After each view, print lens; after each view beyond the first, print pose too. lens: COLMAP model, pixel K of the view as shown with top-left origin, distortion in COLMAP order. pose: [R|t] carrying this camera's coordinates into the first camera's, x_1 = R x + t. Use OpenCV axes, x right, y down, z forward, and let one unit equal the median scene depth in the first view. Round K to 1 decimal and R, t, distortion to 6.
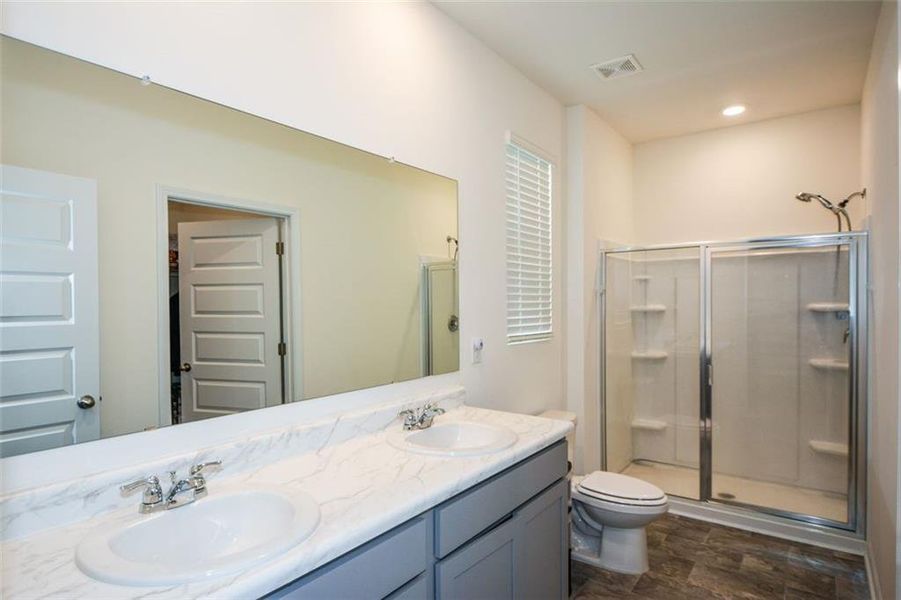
lens RADIAL K [[488.1, 0, 453.6], [0, 488.1, 322.7], [0, 0, 1]] dist [-0.001459, -0.003420]
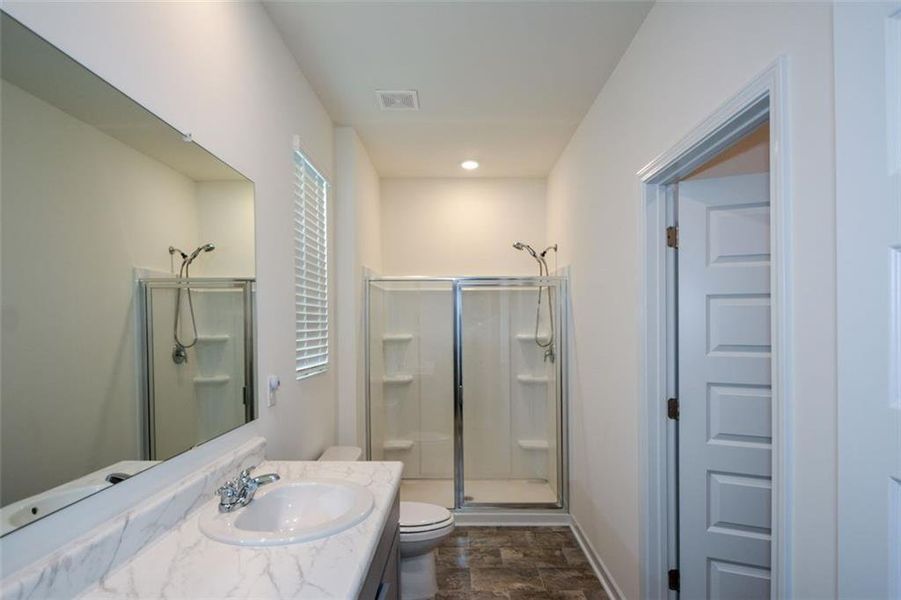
lens RADIAL K [[472.5, 0, 449.0], [0, 472.5, 336.6], [0, 0, 1]] dist [-0.006522, -0.003298]
pose [[0.812328, -0.006837, 0.583161, -0.144554], [0.015946, 0.999818, -0.010492, -0.017754], [-0.582983, 0.017822, 0.812289, 0.142289]]
